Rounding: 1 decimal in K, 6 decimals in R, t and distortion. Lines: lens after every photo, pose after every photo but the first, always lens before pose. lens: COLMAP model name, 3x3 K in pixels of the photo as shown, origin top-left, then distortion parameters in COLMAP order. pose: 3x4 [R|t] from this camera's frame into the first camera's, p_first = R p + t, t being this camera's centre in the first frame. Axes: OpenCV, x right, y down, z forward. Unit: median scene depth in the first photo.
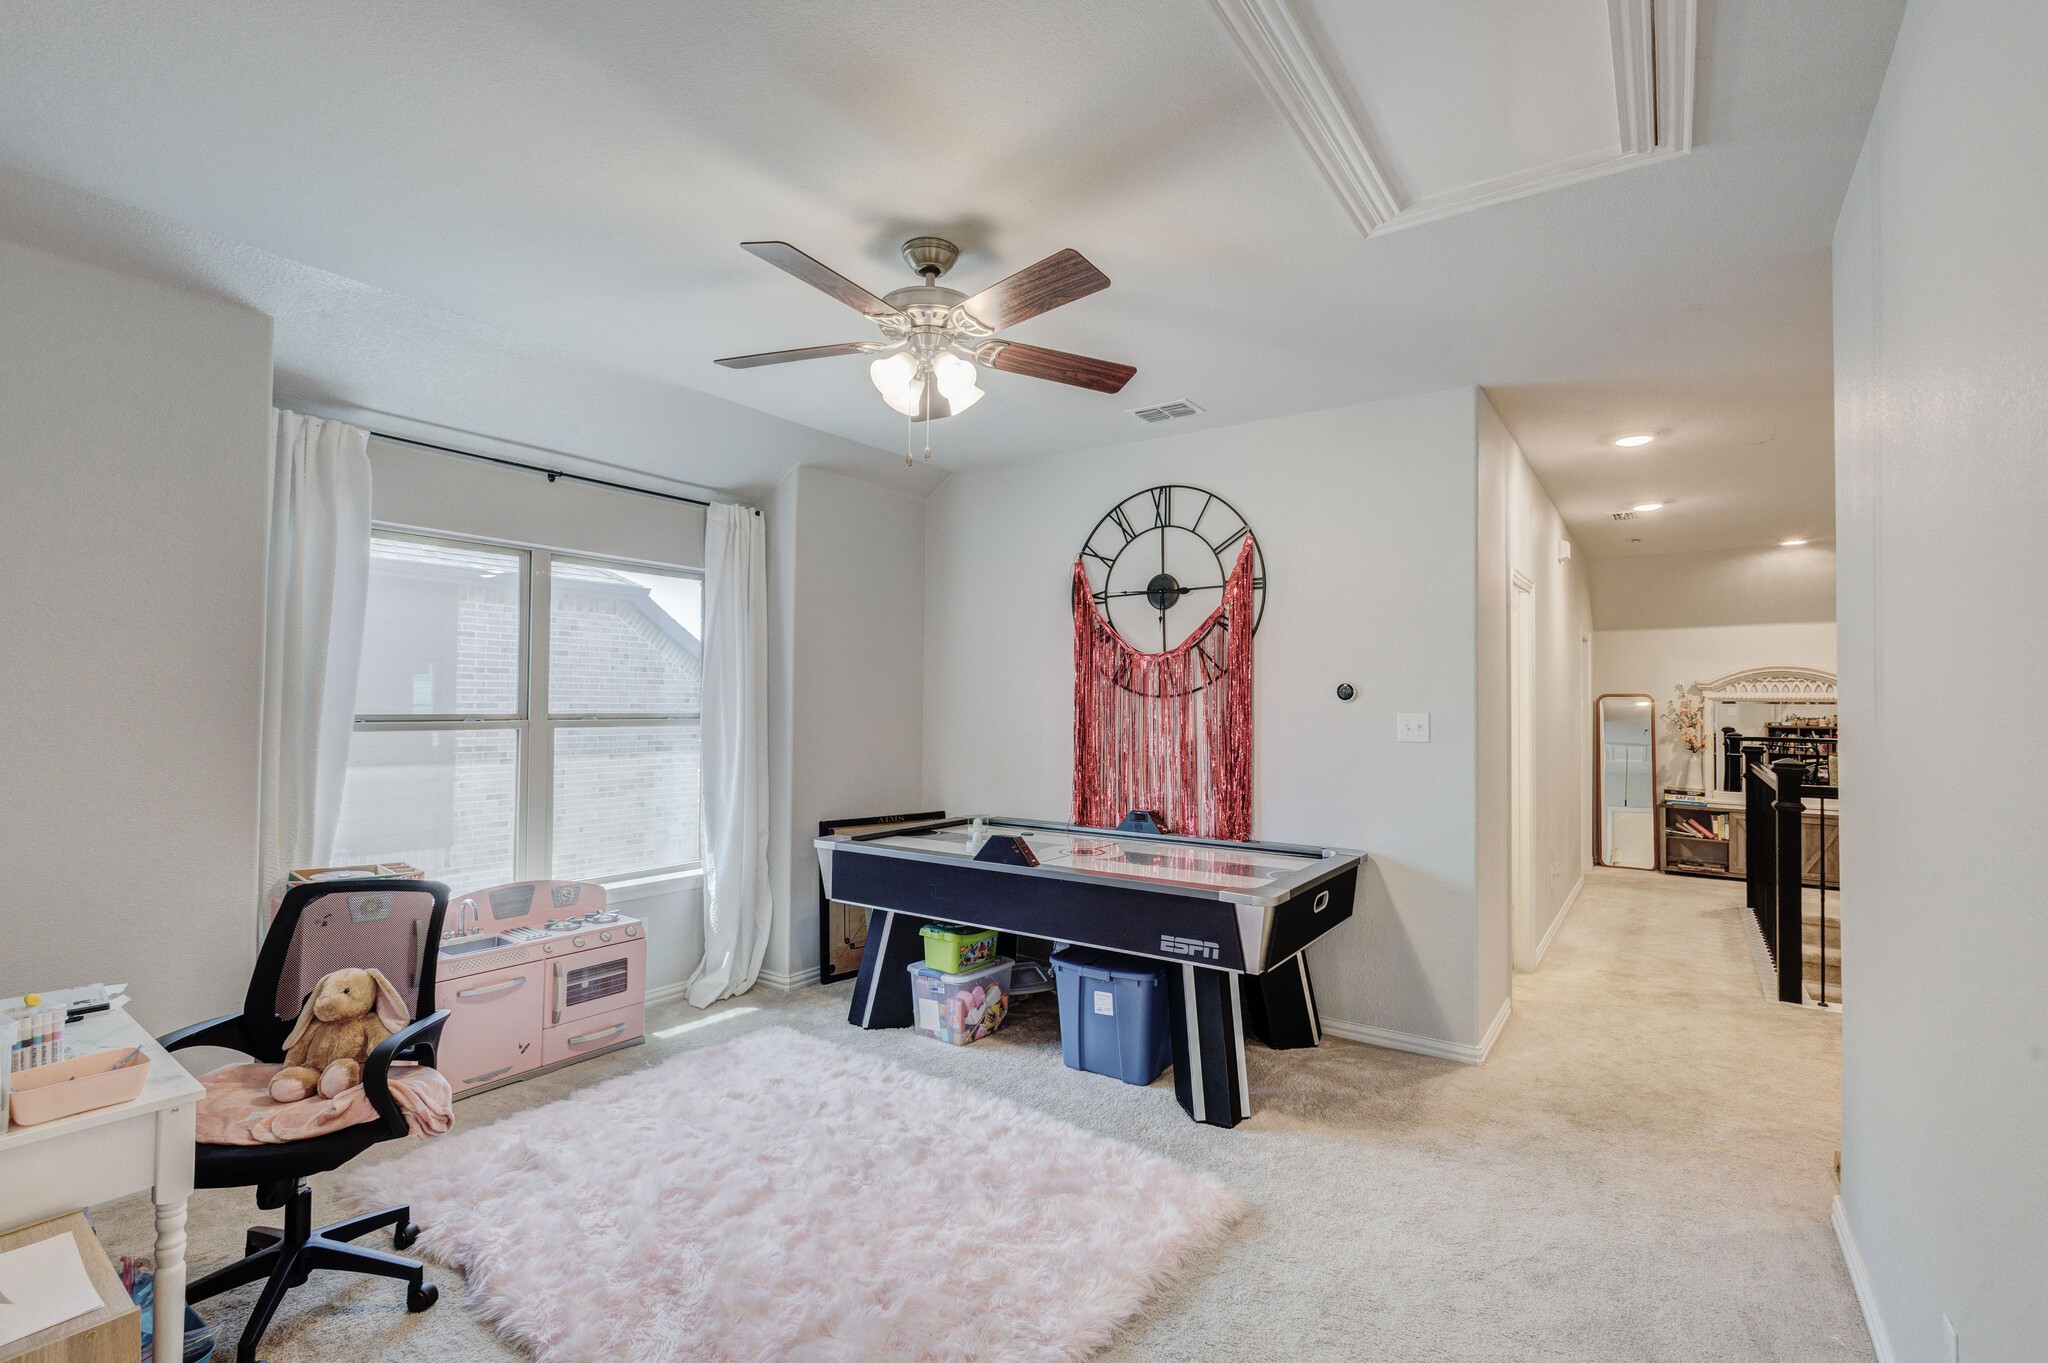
lens RADIAL K [[953.5, 0, 1033.1], [0, 953.5, 680.2], [0, 0, 1]] dist [0.003181, -0.000468]
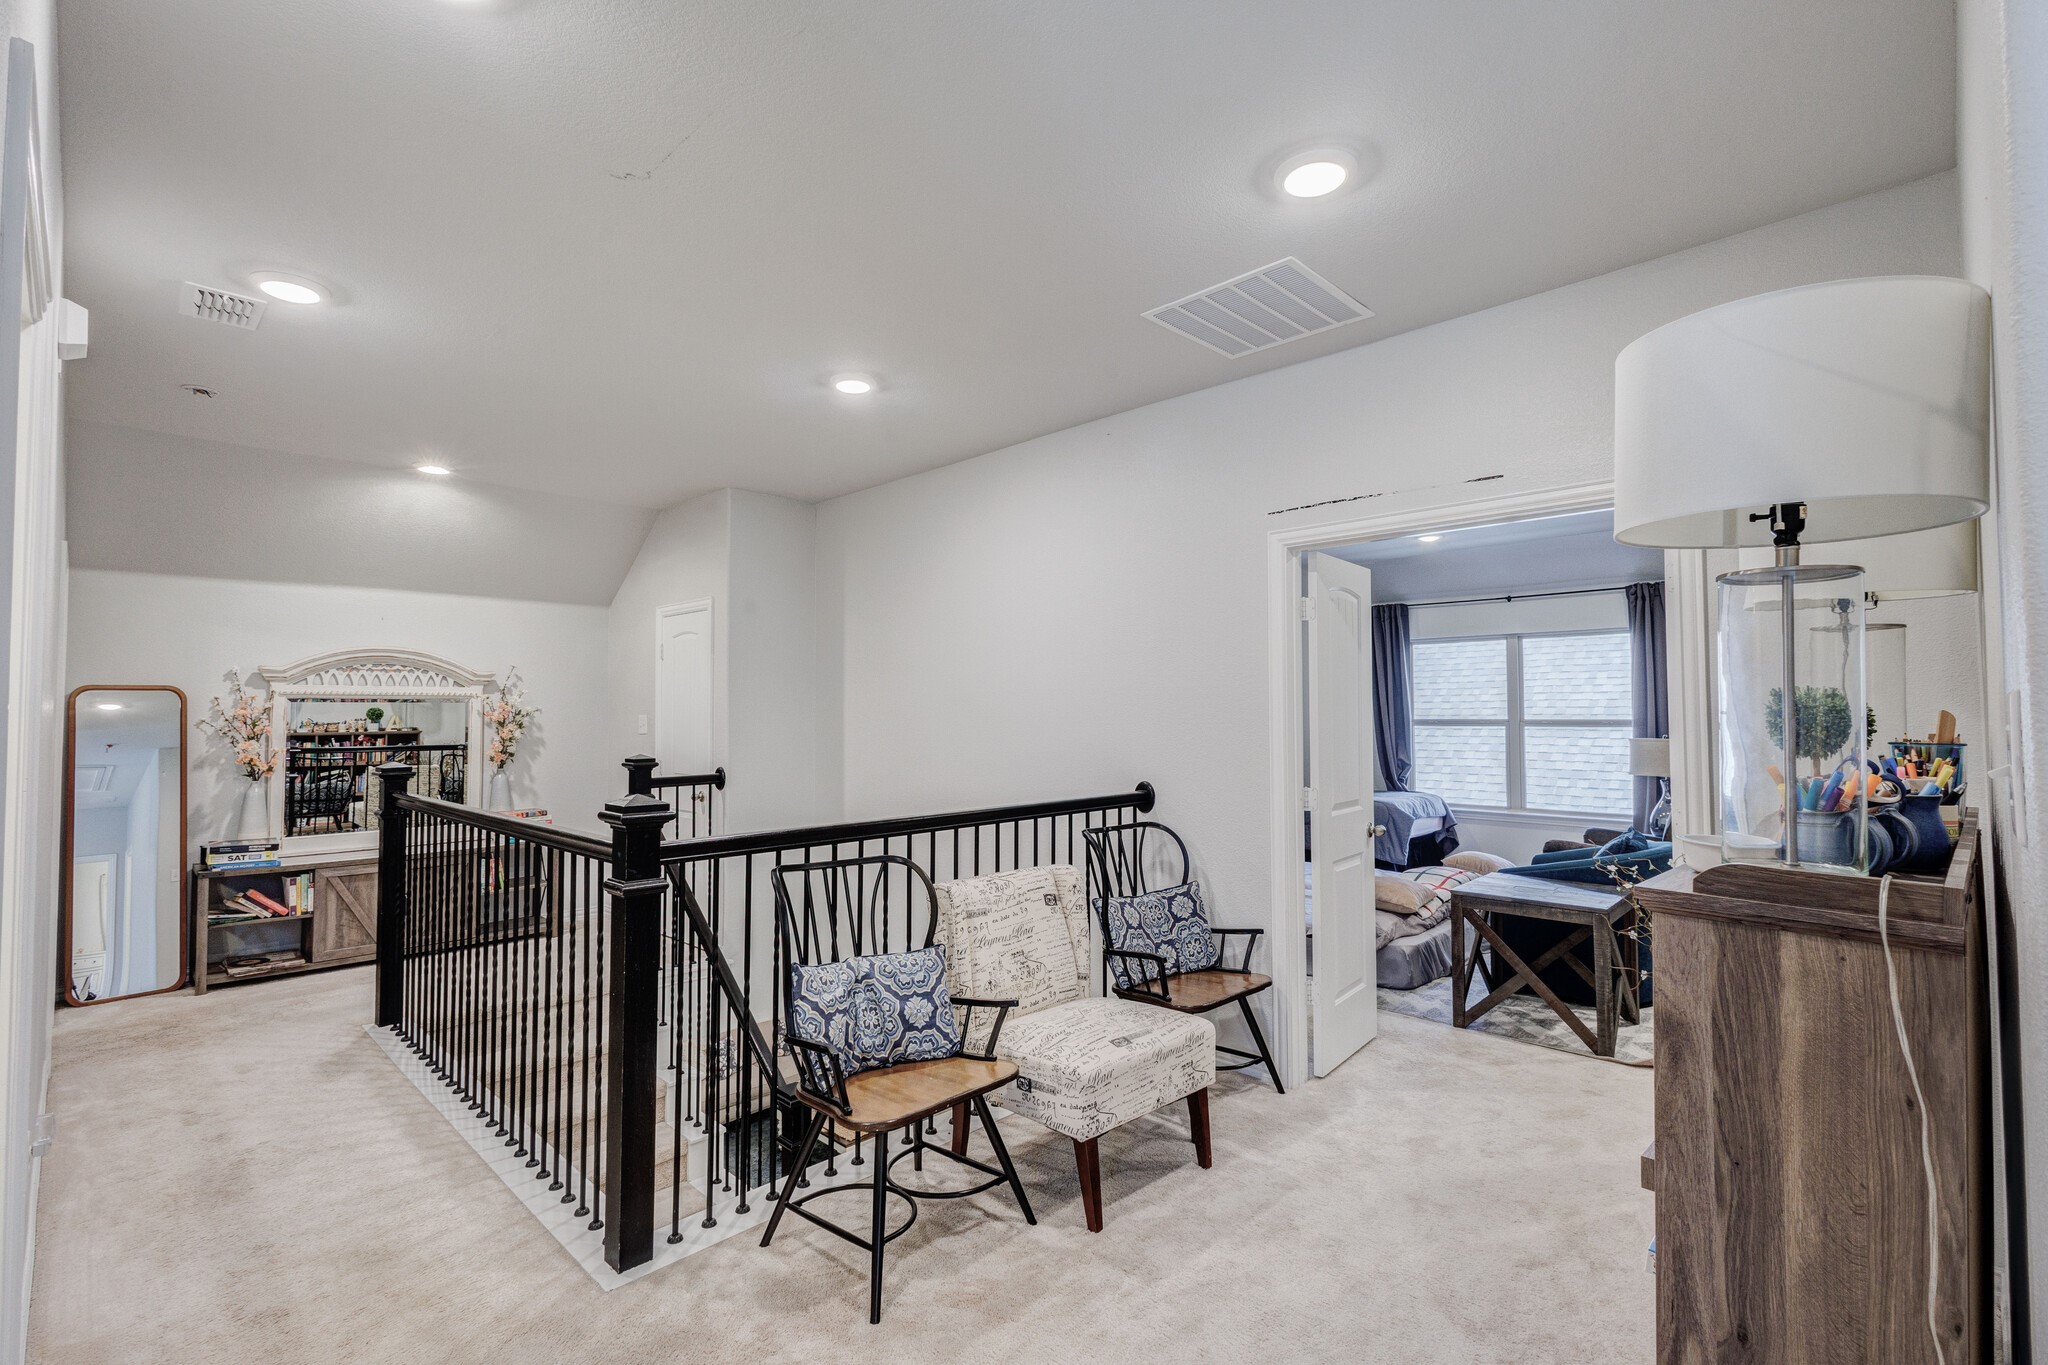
lens RADIAL K [[953.5, 0, 1033.1], [0, 953.5, 681.2], [0, 0, 1]] dist [0.003181, -0.000468]
pose [[0.188119, 0.022810, 0.981881, 0.174989], [-0.017686, 0.999647, -0.019834, 0.014567], [-0.981987, -0.013635, 0.188456, 0.387187]]
